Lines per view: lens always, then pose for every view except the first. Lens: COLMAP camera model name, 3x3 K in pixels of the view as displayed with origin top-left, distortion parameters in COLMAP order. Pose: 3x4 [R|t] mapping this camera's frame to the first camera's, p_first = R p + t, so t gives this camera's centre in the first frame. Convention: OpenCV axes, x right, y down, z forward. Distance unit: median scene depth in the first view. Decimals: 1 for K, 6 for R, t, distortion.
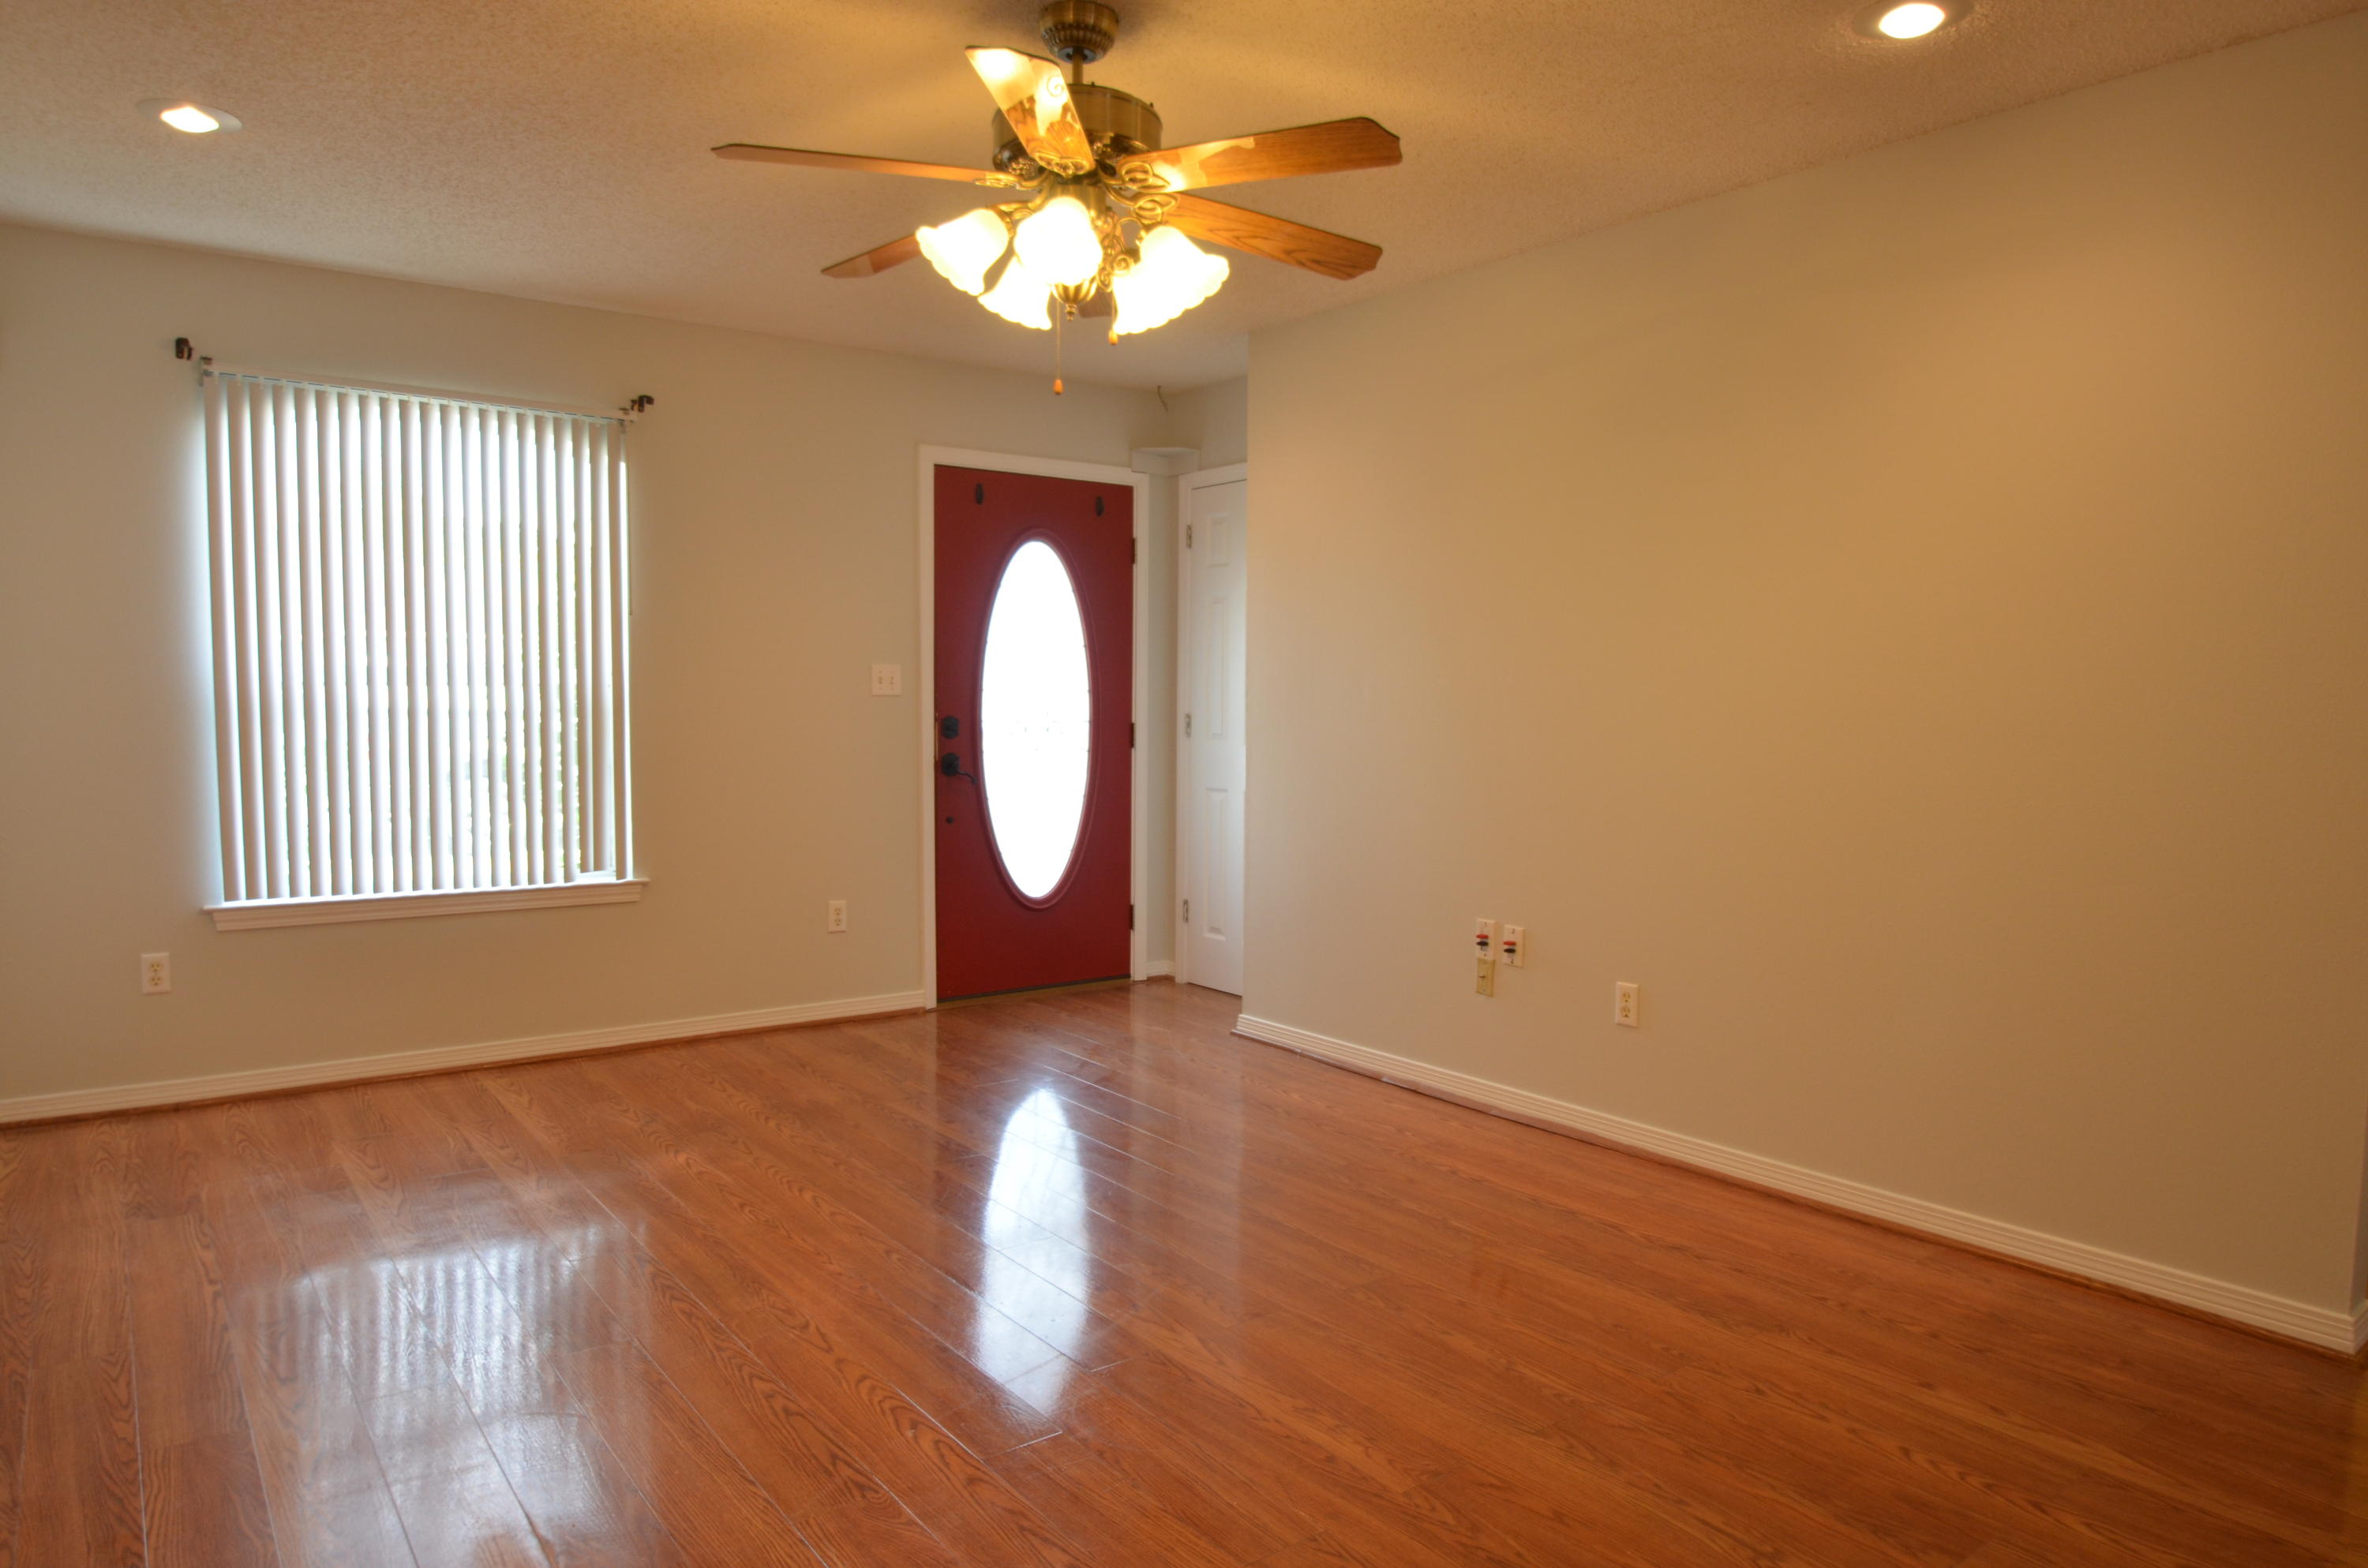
lens RADIAL K [[1468.8, 0, 1185.5], [0, 1468.8, 796.2], [0, 0, 1]] dist [-0.032056, -0.003343]
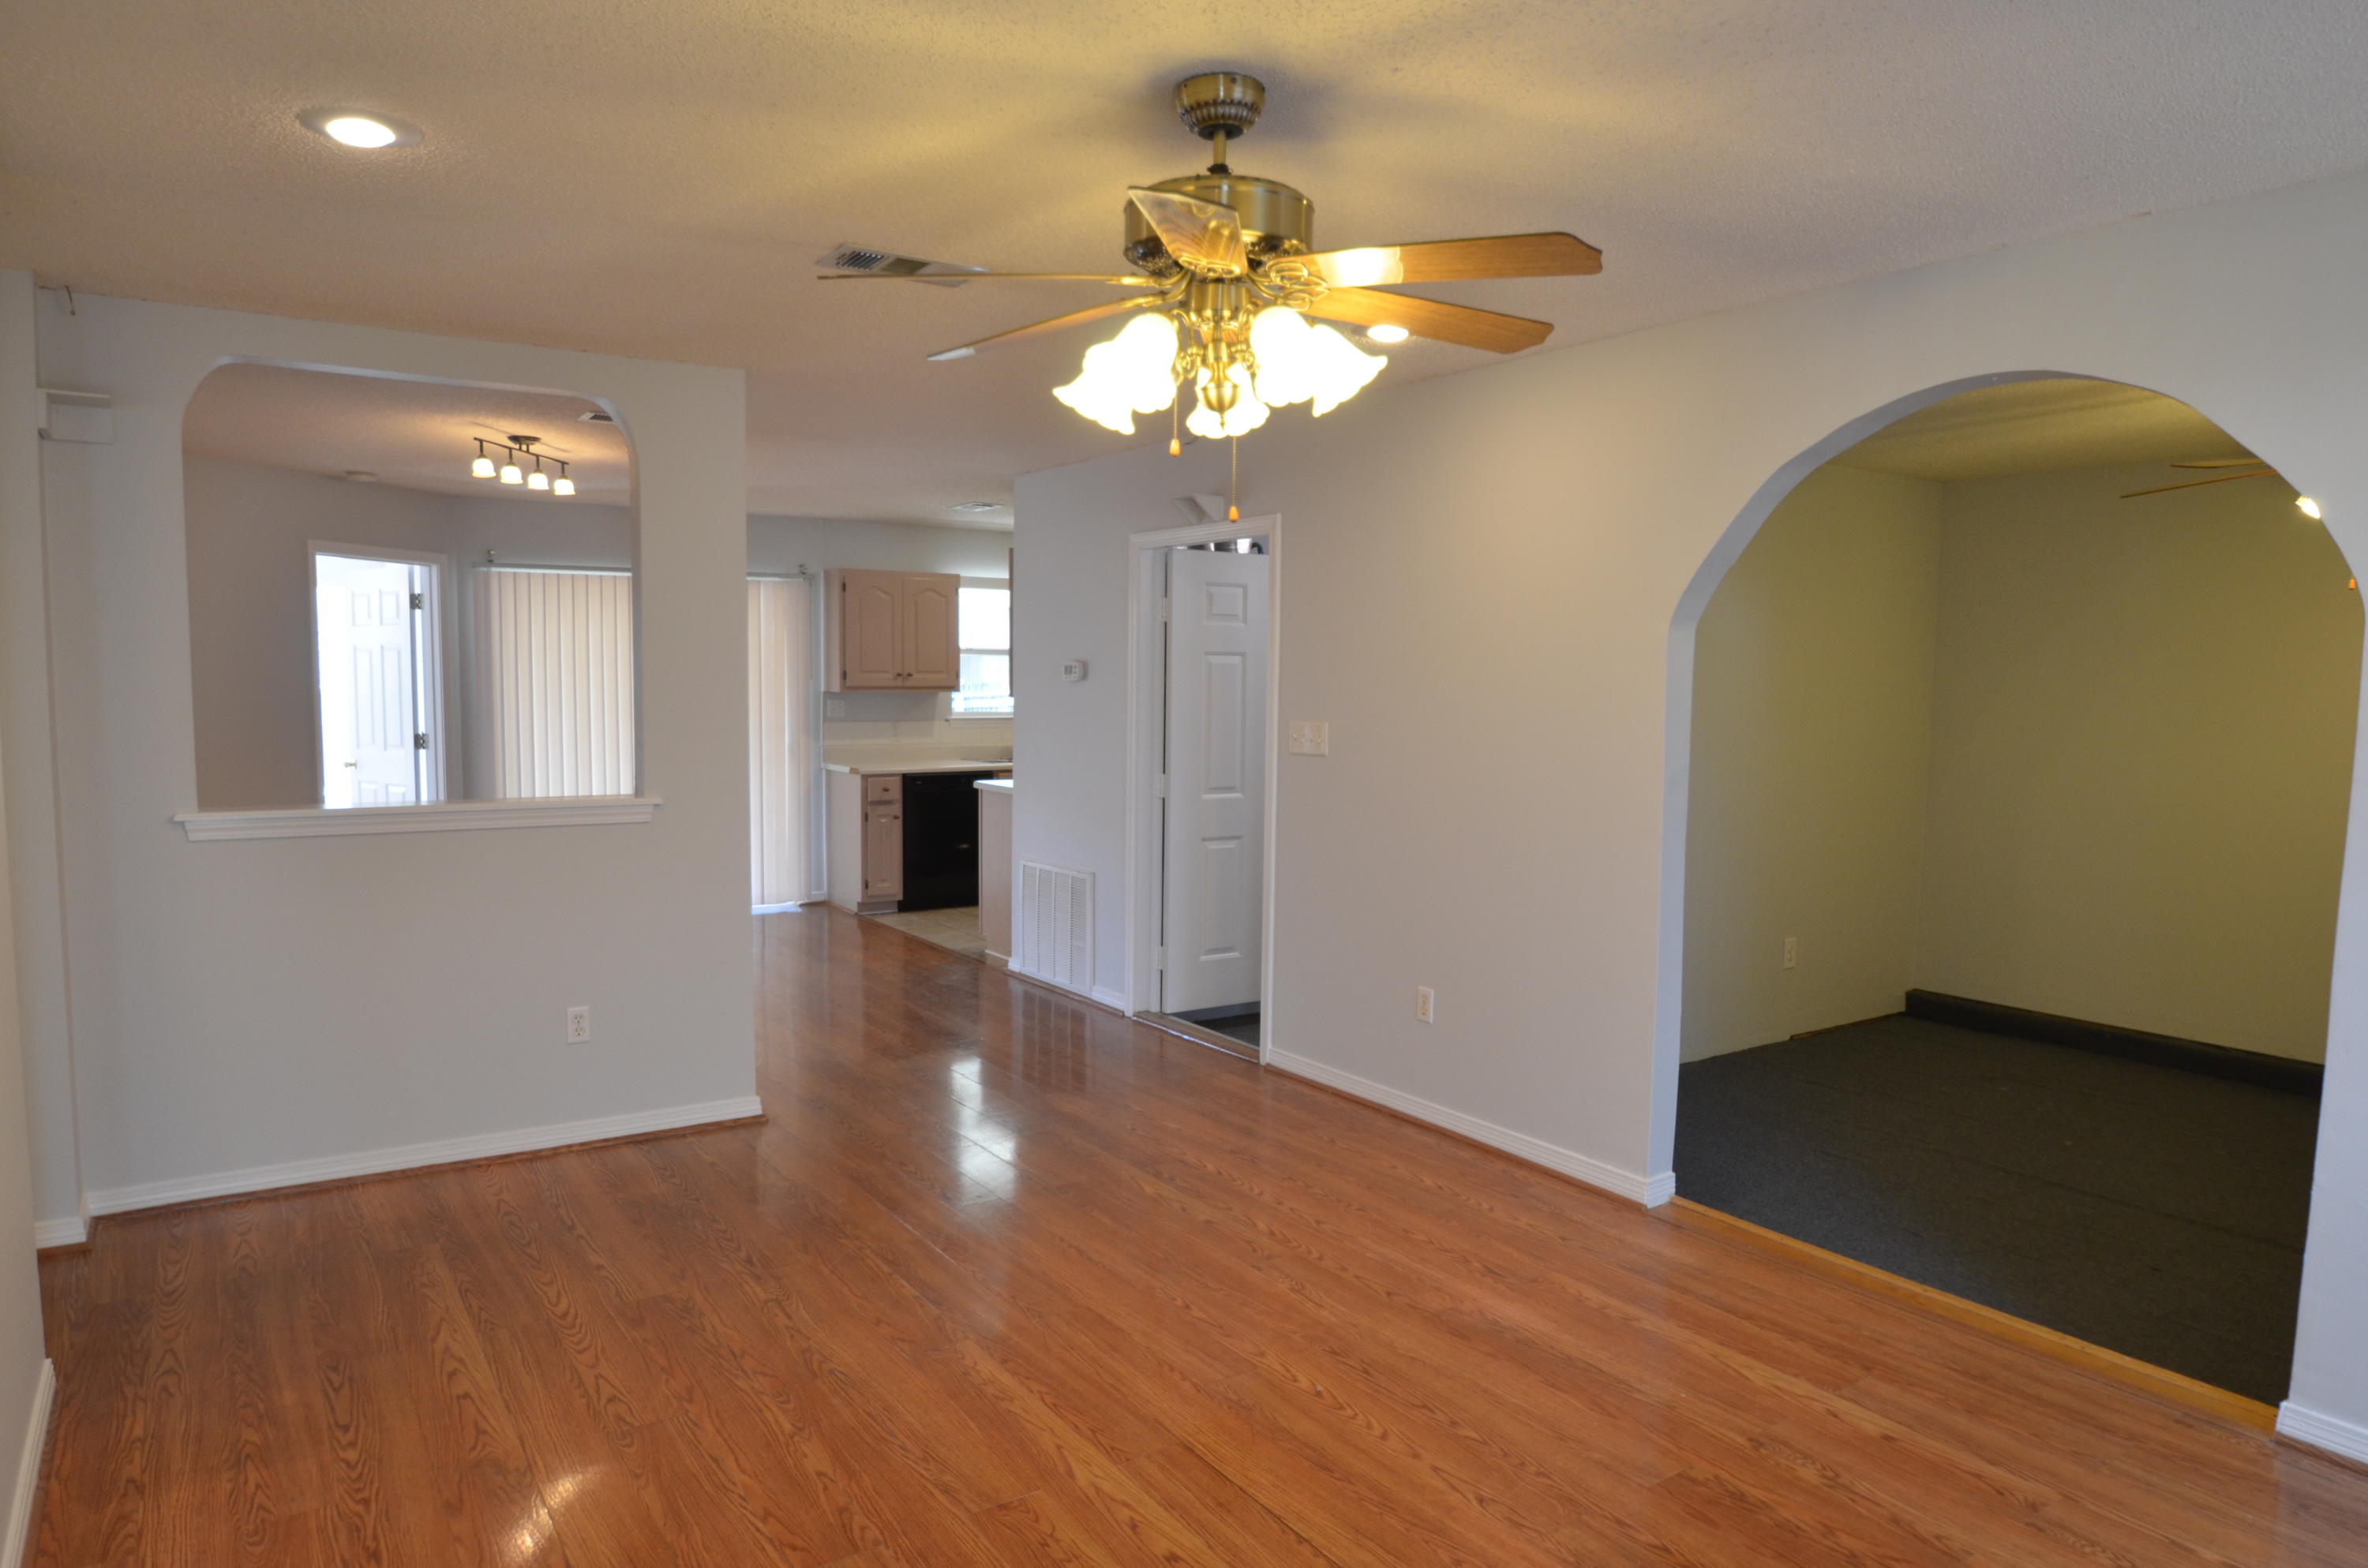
lens RADIAL K [[1469.3, 0, 1184.0], [0, 1469.3, 784.0], [0, 0, 1]] dist [-0.030186, -0.003890]
pose [[-0.998657, -0.022584, 0.046622, -0.077583], [-0.015637, 0.989406, 0.144333, -0.182008], [-0.049388, 0.143410, -0.988430, 1.456942]]
